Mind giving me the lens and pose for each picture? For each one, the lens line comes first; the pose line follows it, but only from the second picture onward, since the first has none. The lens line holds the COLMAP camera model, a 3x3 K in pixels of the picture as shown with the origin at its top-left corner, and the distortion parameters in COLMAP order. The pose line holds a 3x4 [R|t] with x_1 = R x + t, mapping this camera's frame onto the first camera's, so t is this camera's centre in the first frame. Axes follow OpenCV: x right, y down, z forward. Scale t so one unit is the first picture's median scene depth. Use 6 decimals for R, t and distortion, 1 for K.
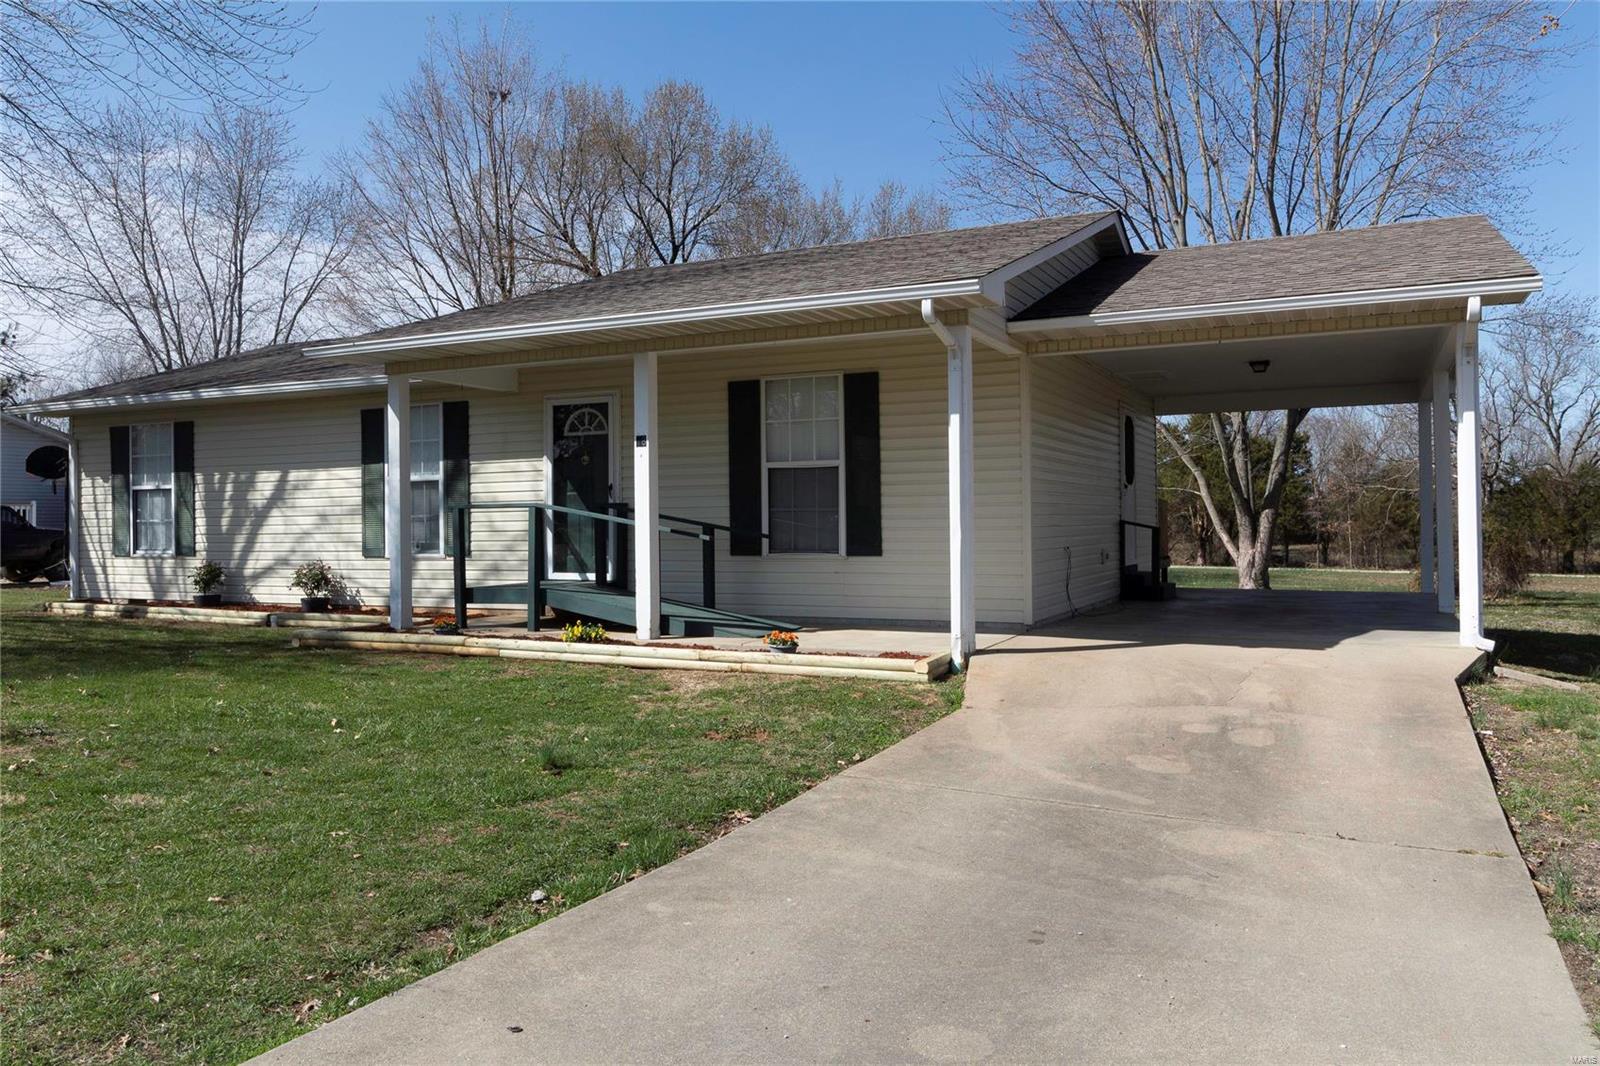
lens RADIAL K [[1134.5, 0, 823.6], [0, 1134.5, 505.3], [0, 0, 1]] dist [0.002142, -0.001340]
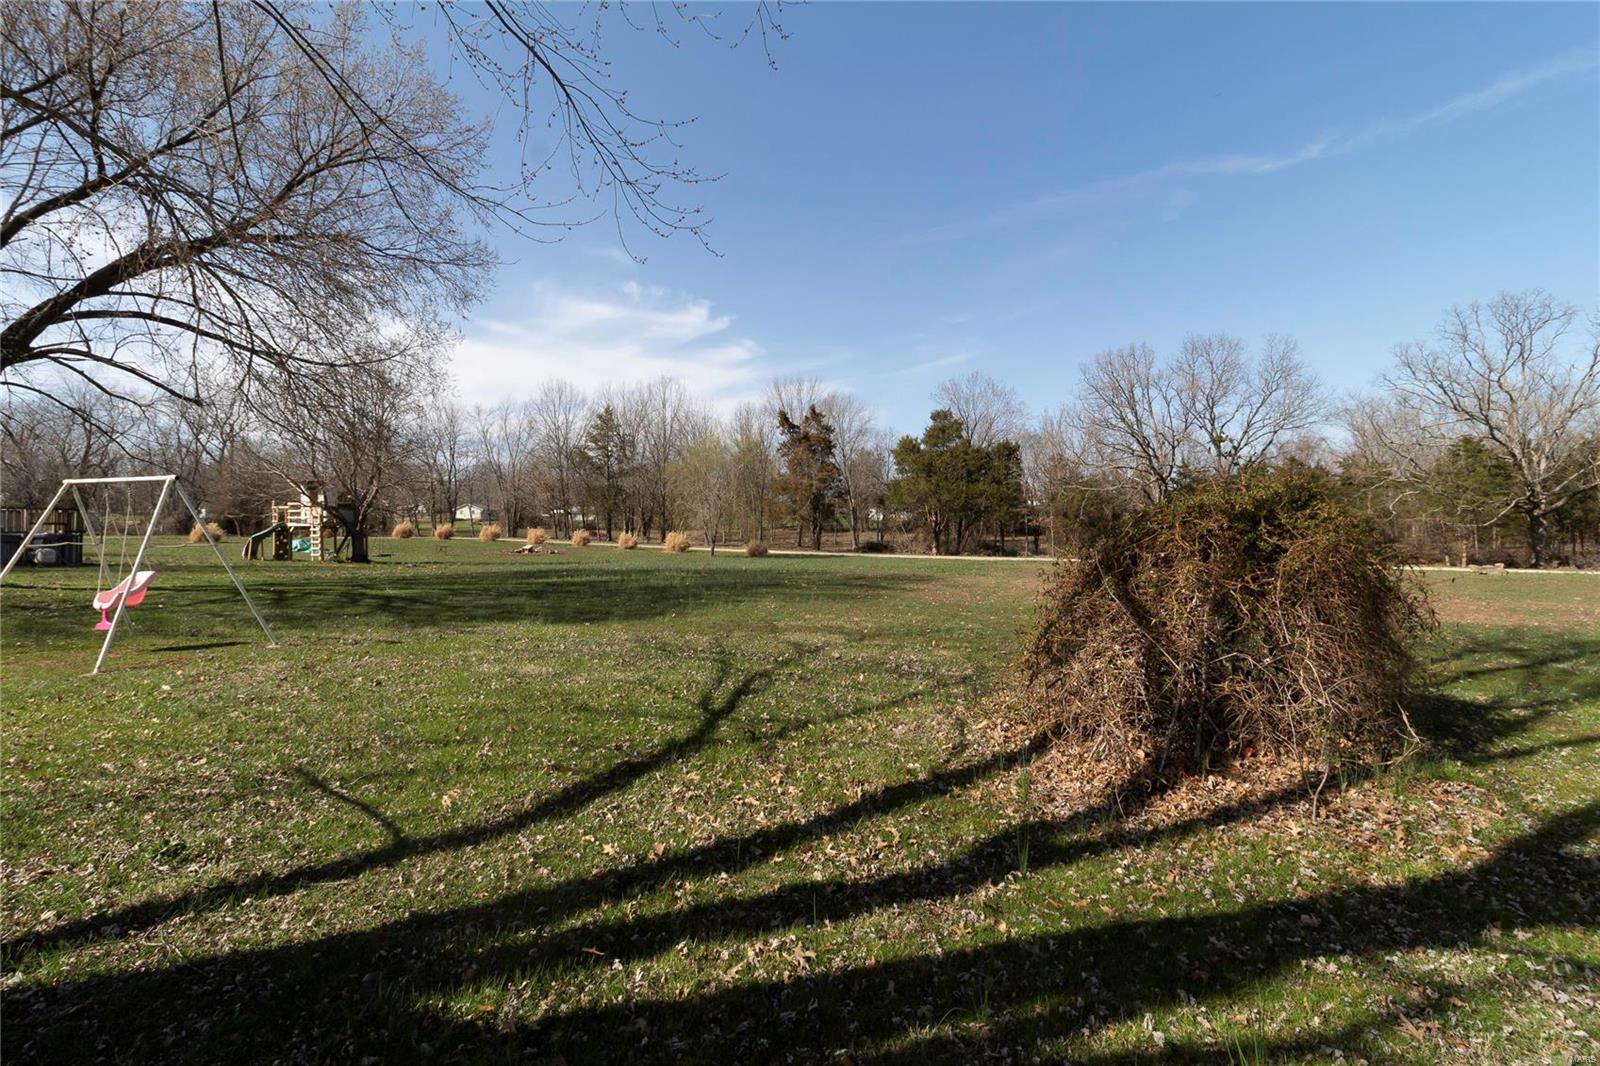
lens RADIAL K [[747.1, 0, 787.7], [0, 747.1, 503.3], [0, 0, 1]] dist [0.001133, 0.000493]
pose [[0.997672, -0.004359, 0.068053, 0.738462], [0.004875, 0.999961, -0.007417, 0.024895], [-0.068018, 0.007731, 0.997654, 1.312717]]
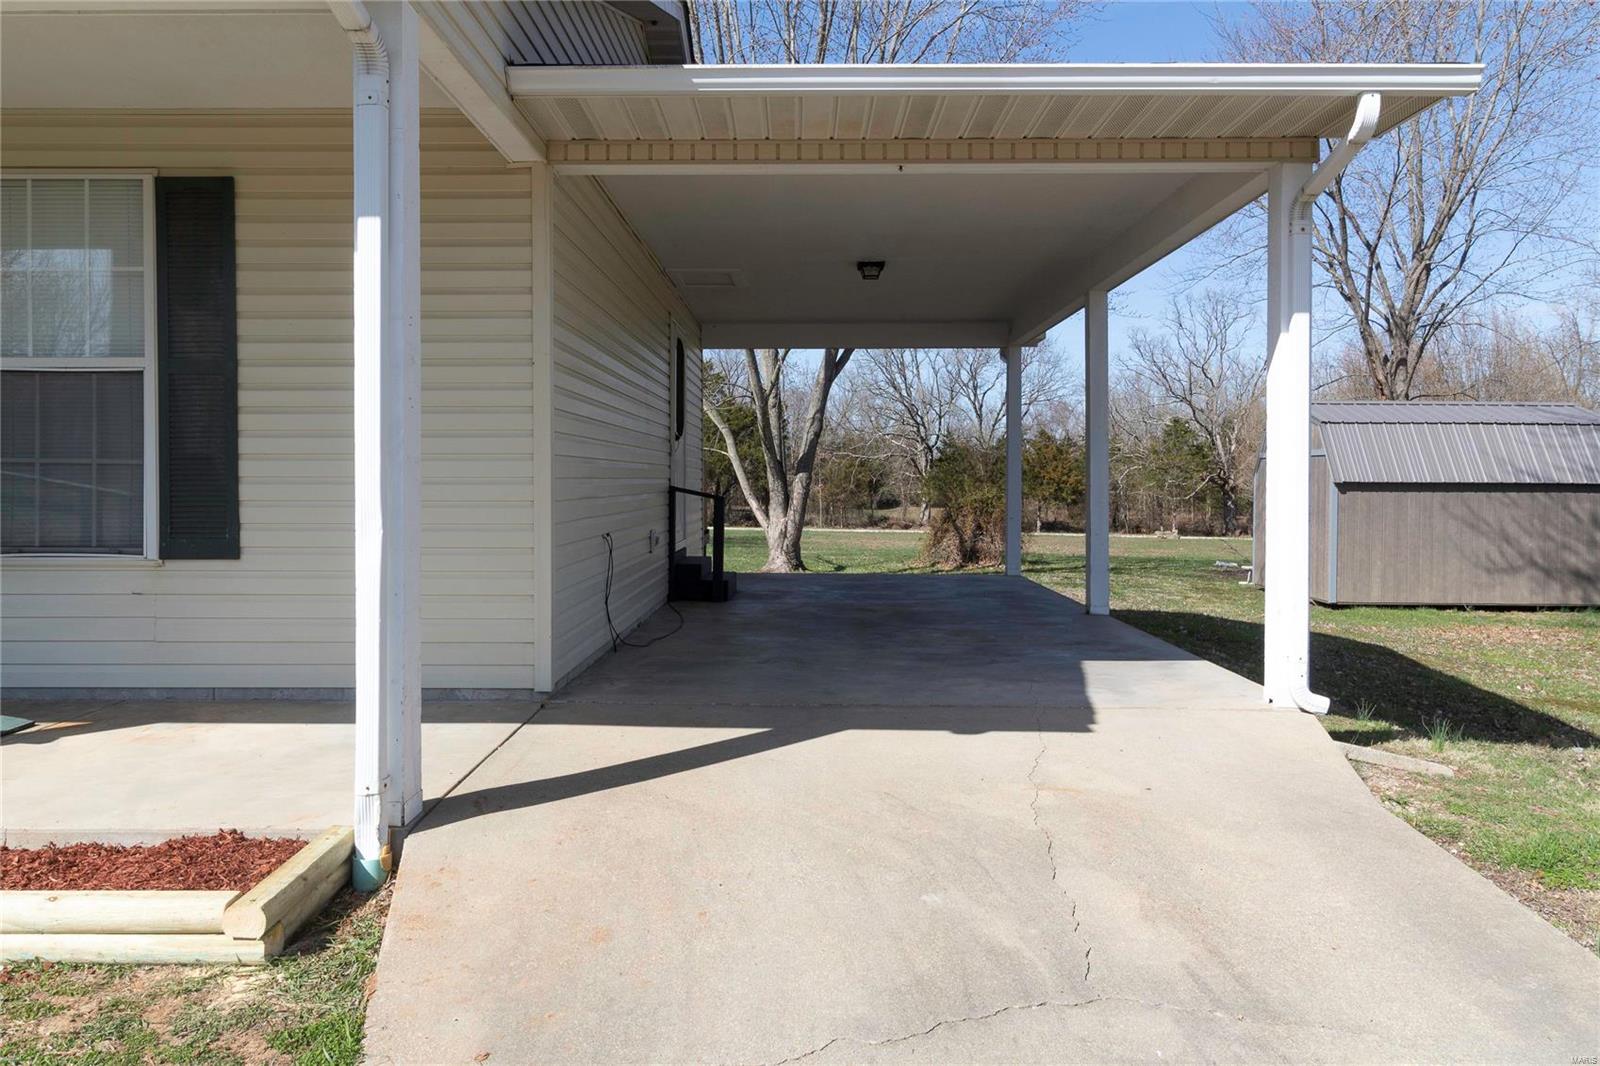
lens RADIAL K [[1065.5, 0, 795.8], [0, 1065.5, 497.0], [0, 0, 1]] dist [-0.002957, 0.004489]
pose [[0.909245, 0.004344, 0.416239, 0.060717], [-0.016536, 0.999533, 0.025690, 0.001919], [-0.415933, -0.030242, 0.908892, 0.378031]]
